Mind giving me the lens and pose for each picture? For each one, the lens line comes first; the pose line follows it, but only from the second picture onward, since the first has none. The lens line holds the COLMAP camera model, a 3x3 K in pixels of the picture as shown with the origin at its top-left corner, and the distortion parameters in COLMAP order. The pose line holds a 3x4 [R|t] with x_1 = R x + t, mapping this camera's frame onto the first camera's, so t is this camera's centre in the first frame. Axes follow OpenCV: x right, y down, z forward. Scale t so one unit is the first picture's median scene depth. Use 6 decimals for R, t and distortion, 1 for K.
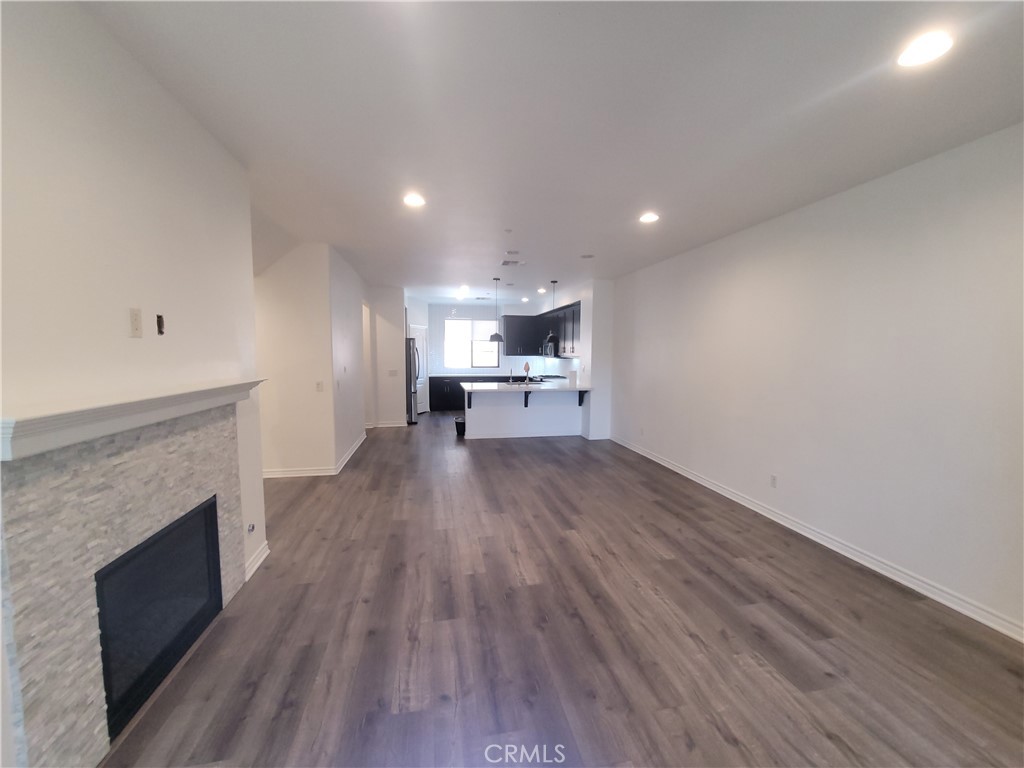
lens RADIAL K [[418.4, 0, 521.5], [0, 418.4, 390.9], [0, 0, 1]] dist [-0.001787, -0.000376]
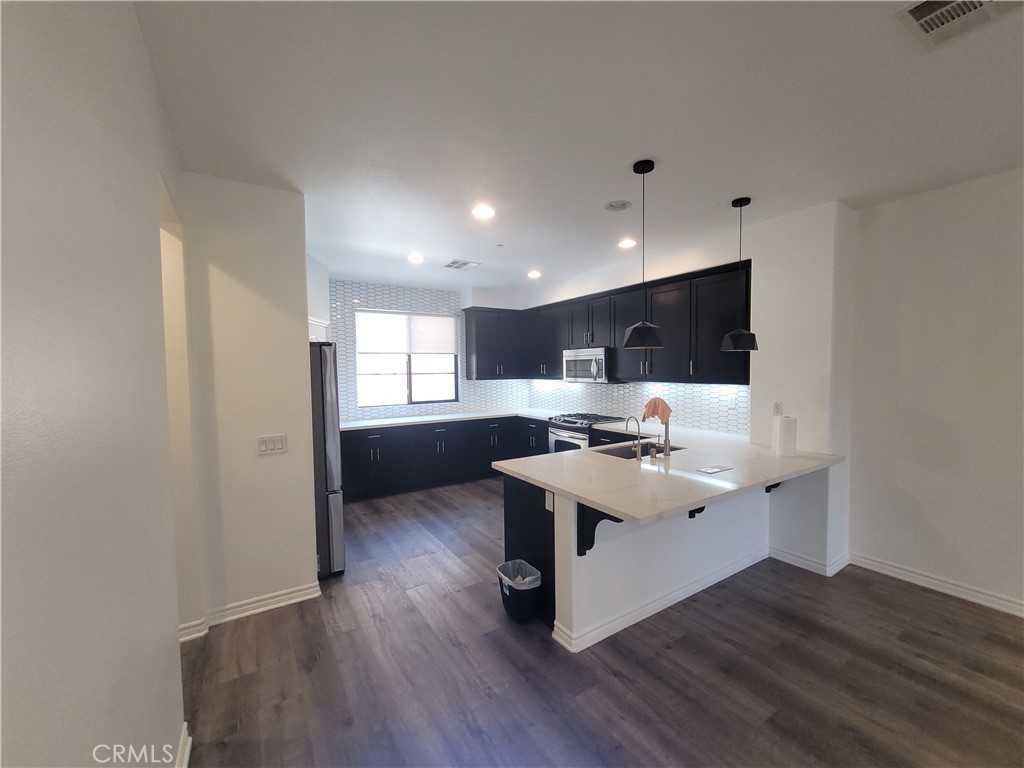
lens RADIAL K [[418.4, 0, 518.0], [0, 418.4, 388.9], [0, 0, 1]] dist [-0.001787, -0.000376]
pose [[0.934502, -0.032800, 0.354442, -0.688847], [0.050186, 0.997940, -0.039967, -0.180392], [-0.352401, 0.055137, 0.934223, 1.767034]]
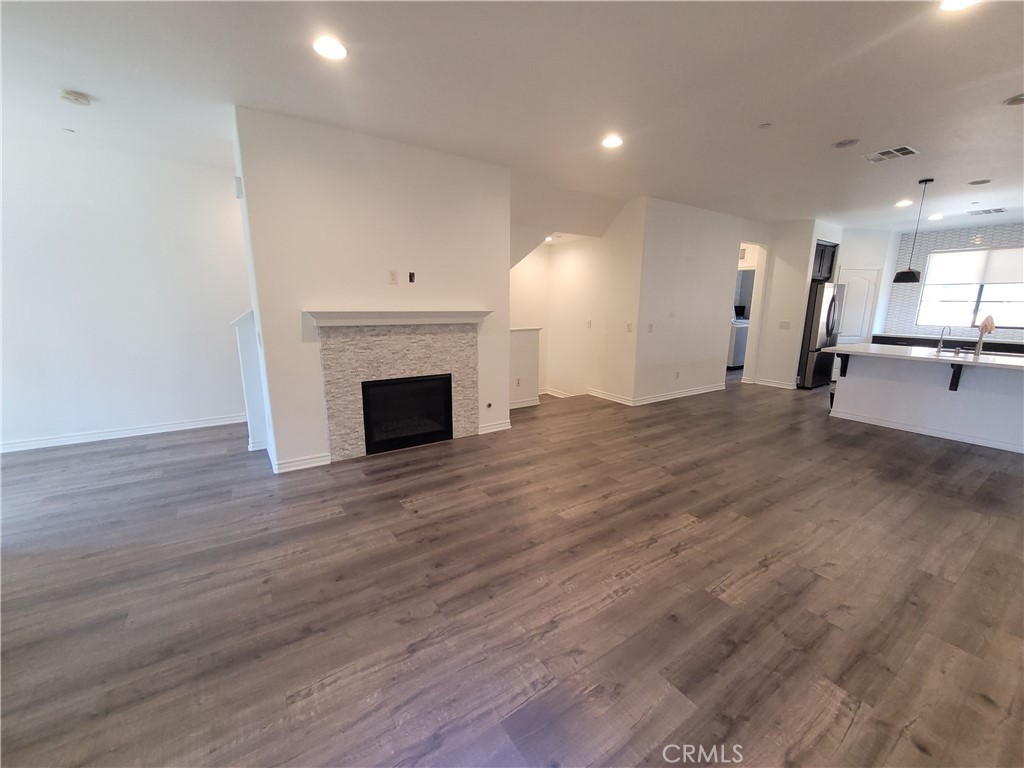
lens RADIAL K [[418.4, 0, 518.3], [0, 418.4, 386.9], [0, 0, 1]] dist [-0.001787, -0.000376]
pose [[0.382748, 0.181808, -0.905787, 0.815890], [-0.094304, 0.983012, 0.157459, -0.004232], [0.919027, 0.025152, 0.393391, 0.458900]]
